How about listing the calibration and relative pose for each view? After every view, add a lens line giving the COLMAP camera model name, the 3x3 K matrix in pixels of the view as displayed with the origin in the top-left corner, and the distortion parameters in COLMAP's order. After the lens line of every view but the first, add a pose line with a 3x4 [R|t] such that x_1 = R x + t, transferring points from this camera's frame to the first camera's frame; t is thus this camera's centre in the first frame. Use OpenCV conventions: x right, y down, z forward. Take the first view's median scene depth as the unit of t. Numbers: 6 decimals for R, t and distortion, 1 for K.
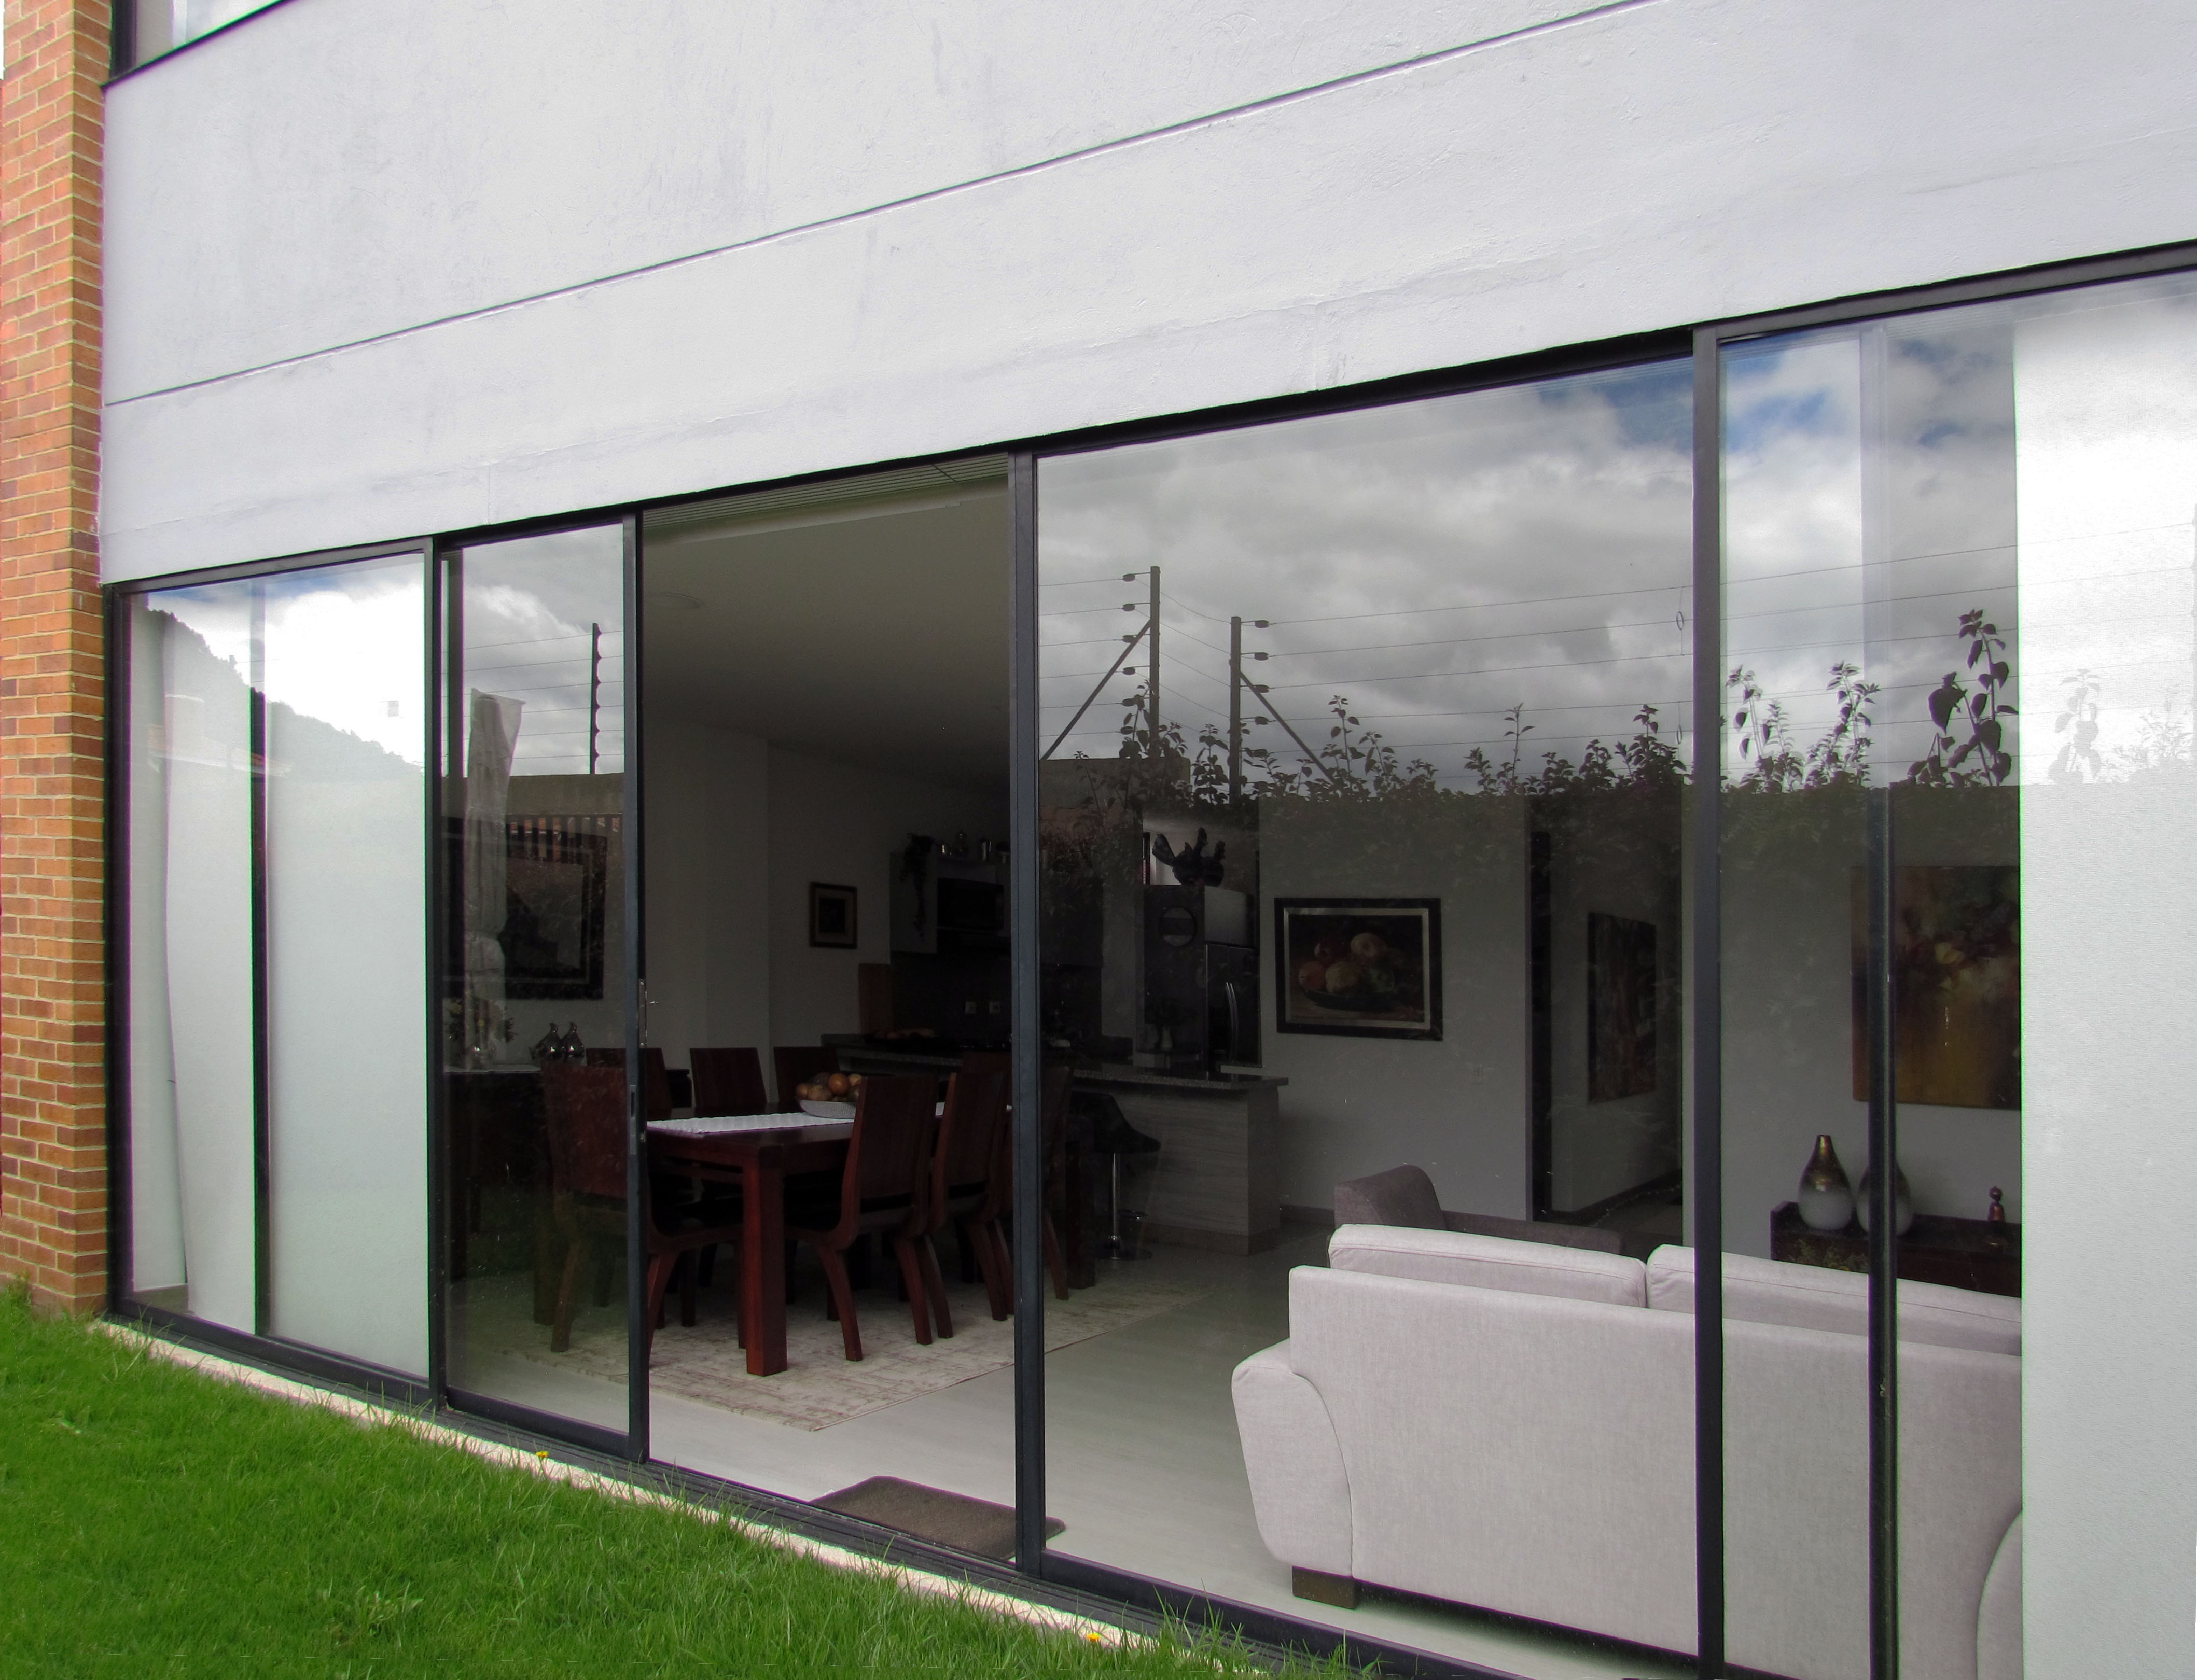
lens RADIAL K [[1521.0, 0, 1098.5], [0, 1521.0, 840.0], [0, 0, 1]] dist [0.000143, -0.000078]
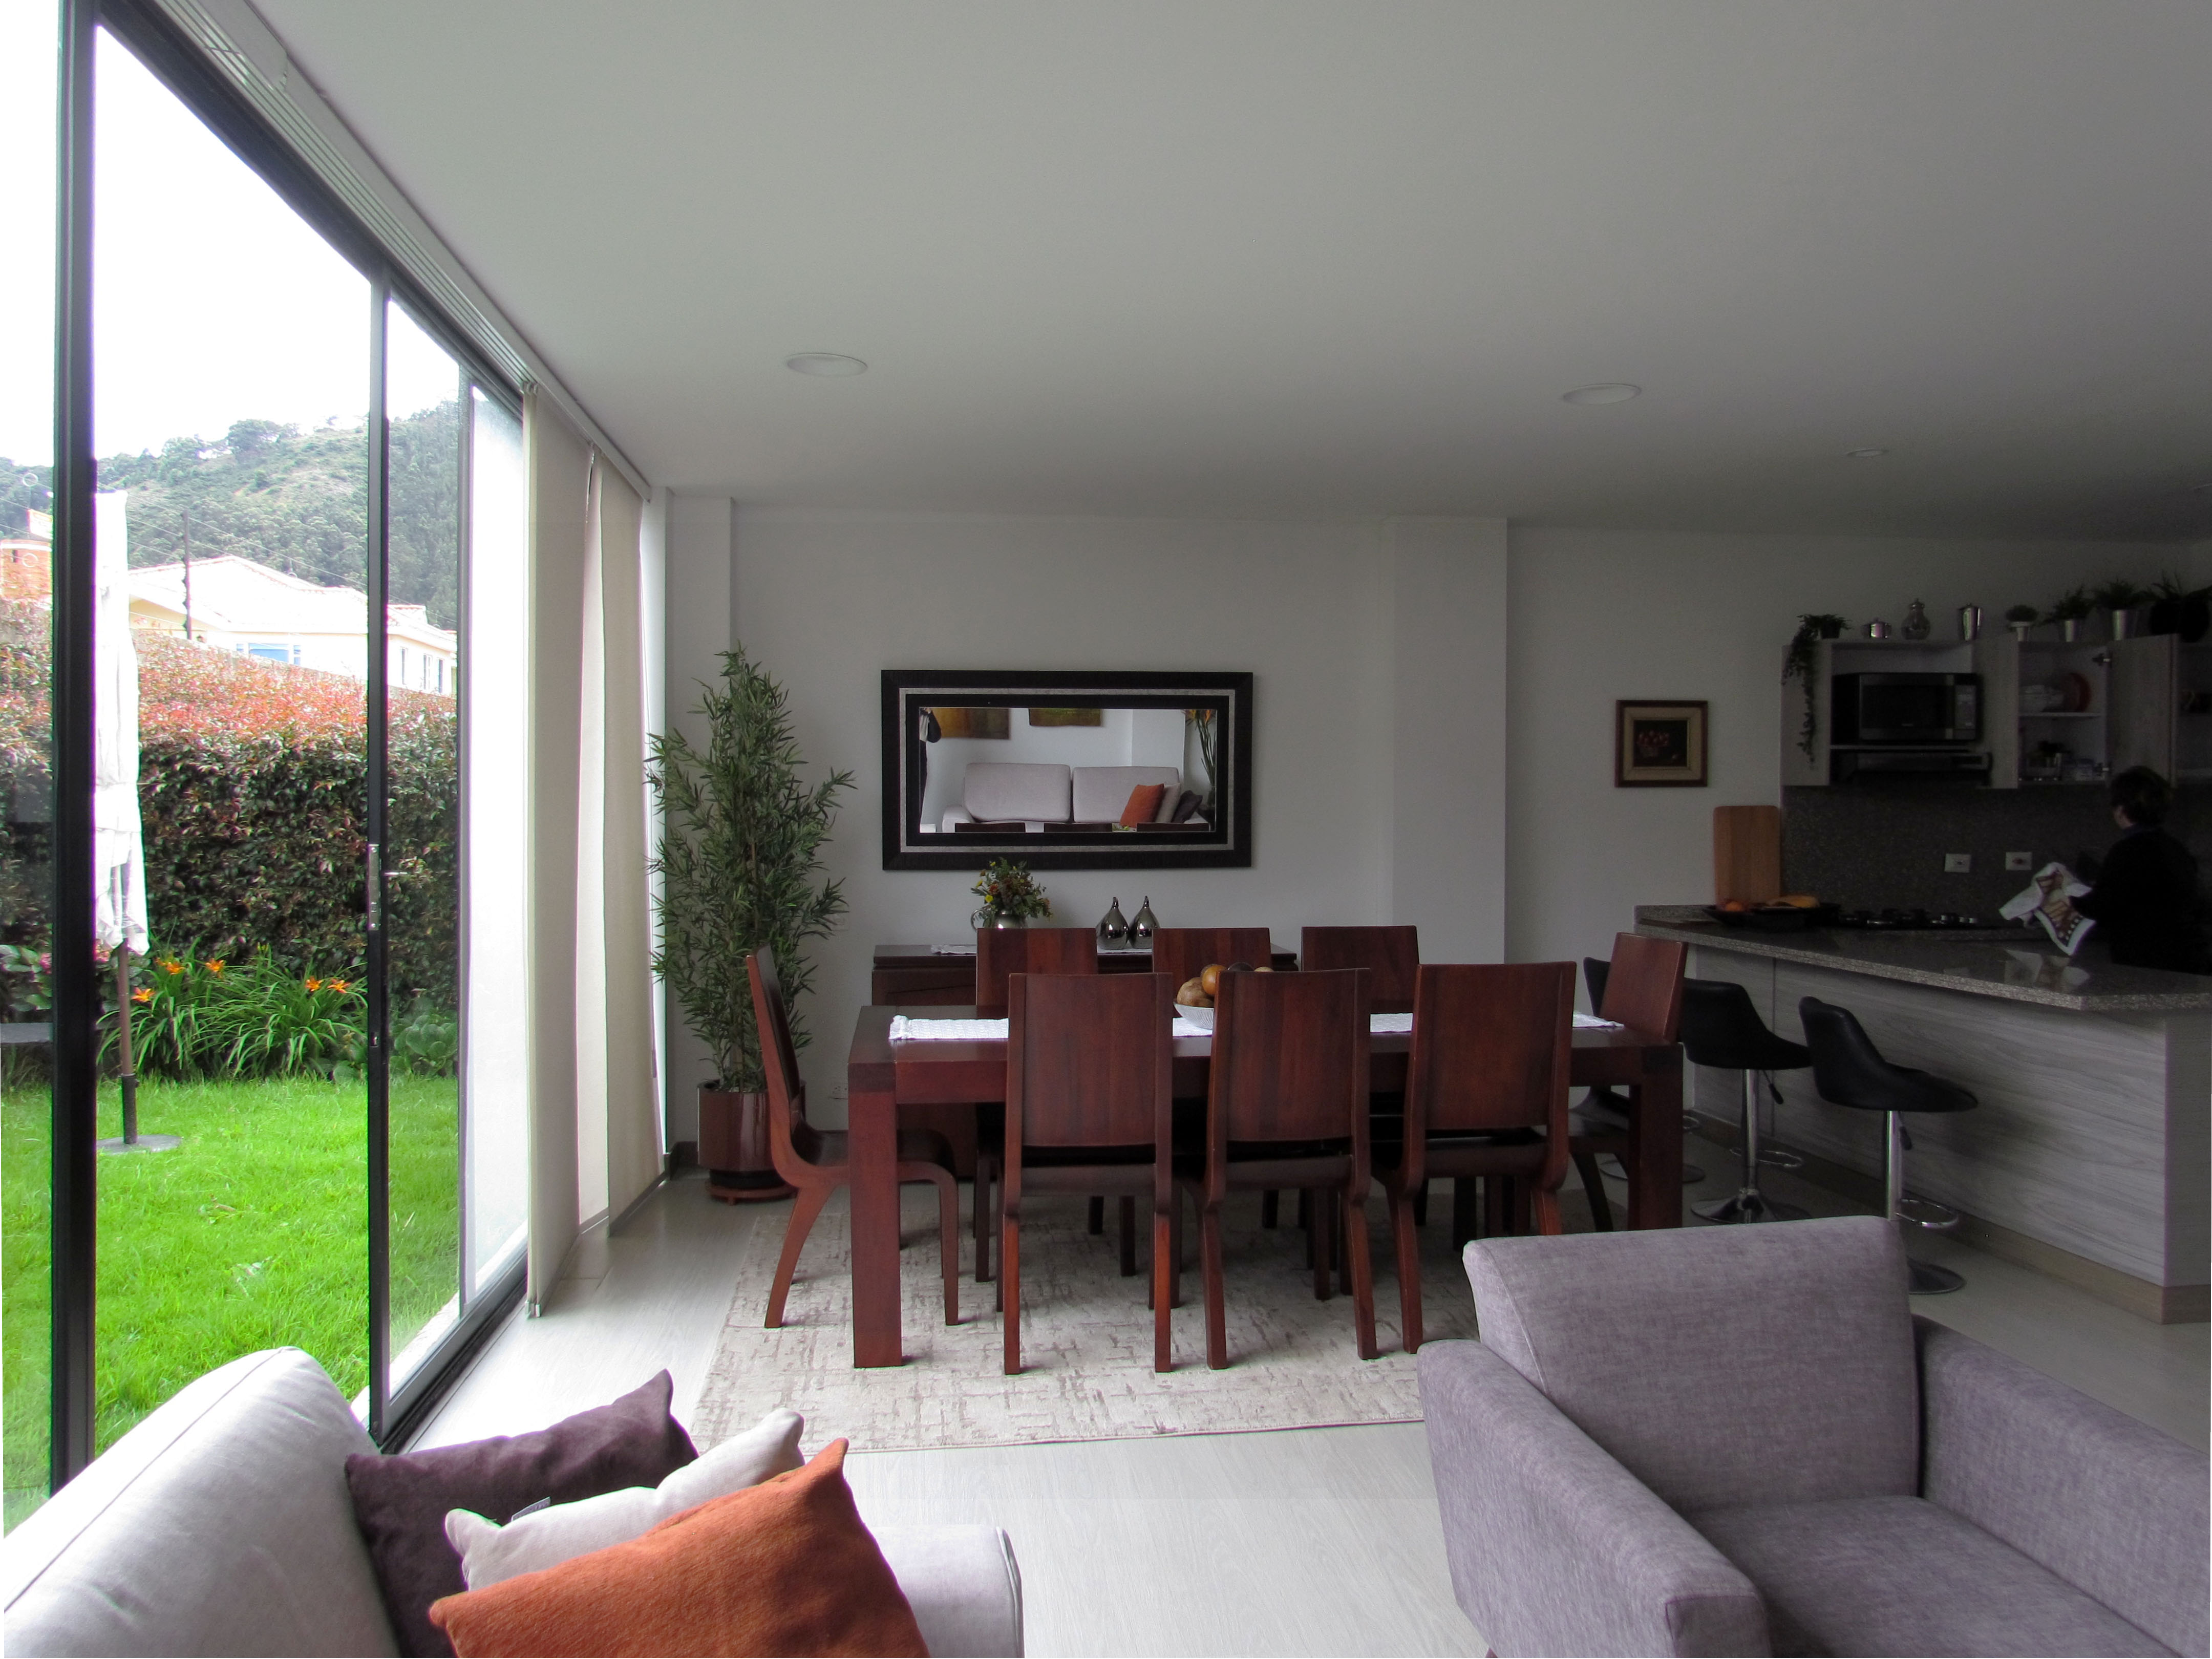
lens RADIAL K [[1552.4, 0, 1106.0], [0, 1552.4, 829.5], [0, 0, 1]] dist [-0.054849, 0.001590]
pose [[0.605955, -0.042413, -0.794368, 0.250516], [0.106488, 0.993915, 0.028163, 0.042792], [0.788340, -0.101656, 0.606784, 0.351799]]
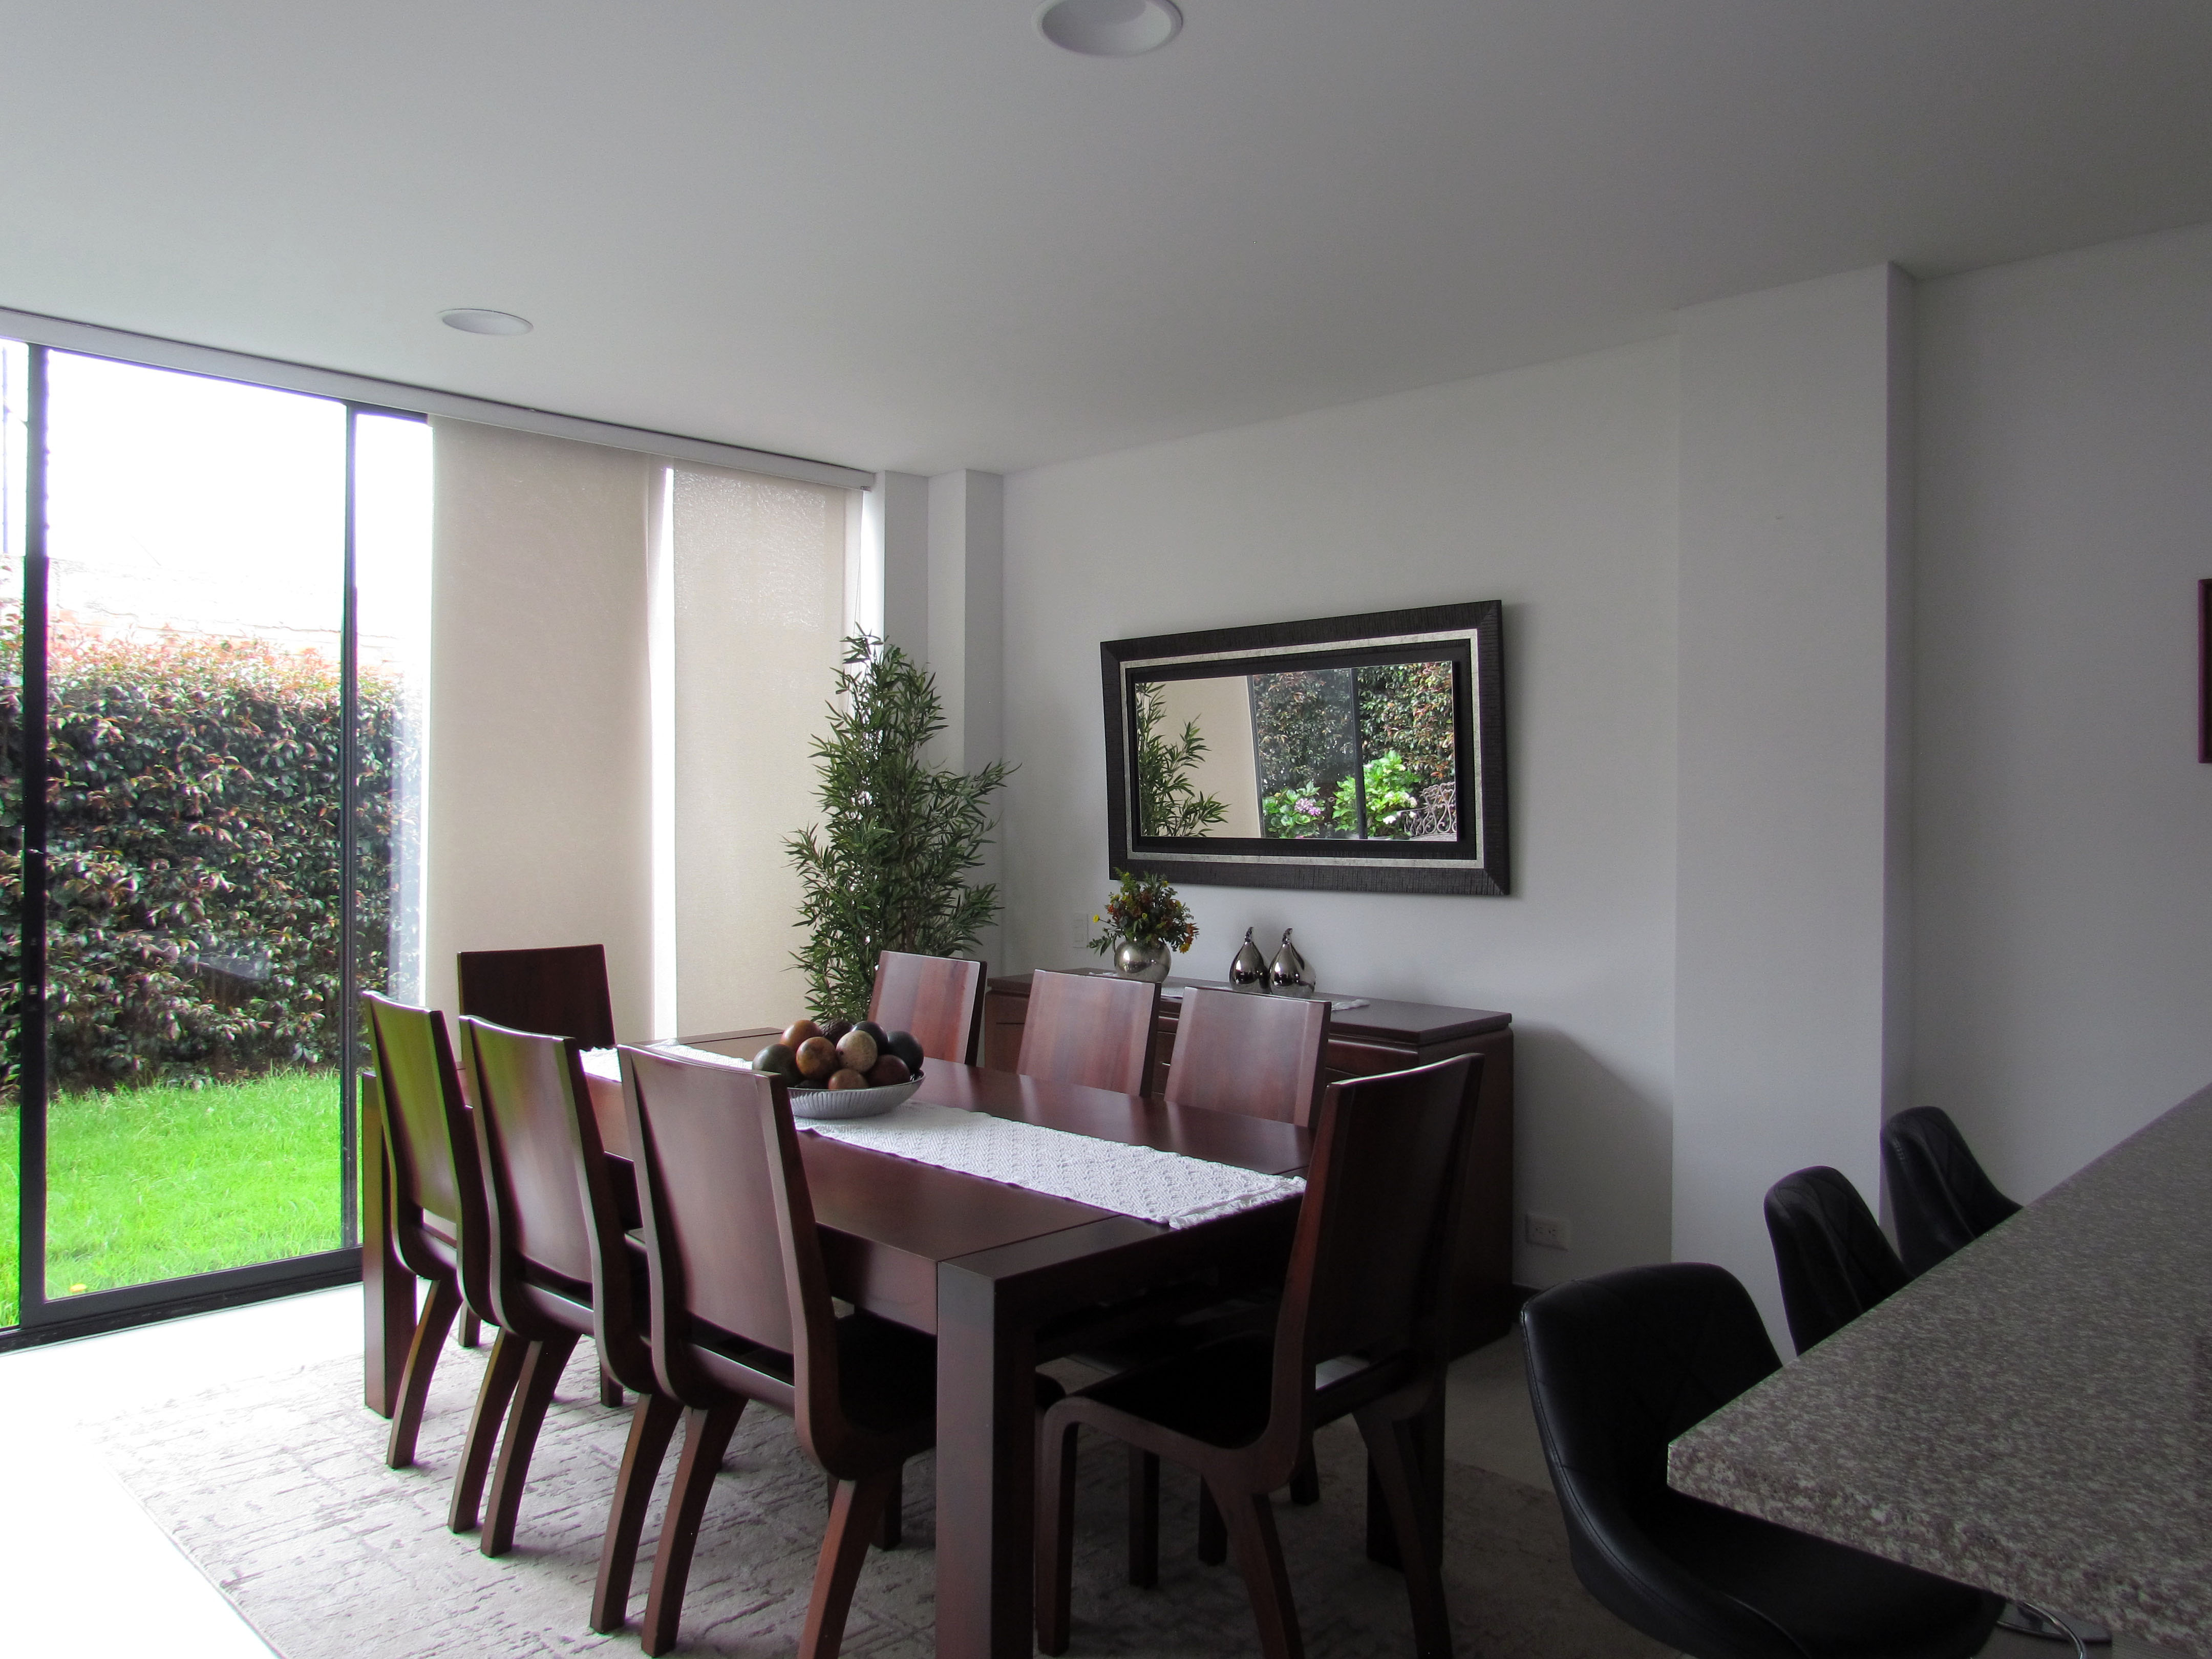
lens RADIAL K [[1552.4, 0, 1106.0], [0, 1552.4, 829.5], [0, 0, 1]] dist [-0.054849, 0.001590]
pose [[-0.245900, -0.030250, -0.968823, 0.209663], [0.084431, 0.995045, -0.052498, 0.080174], [0.965611, -0.094708, -0.242128, 0.815564]]
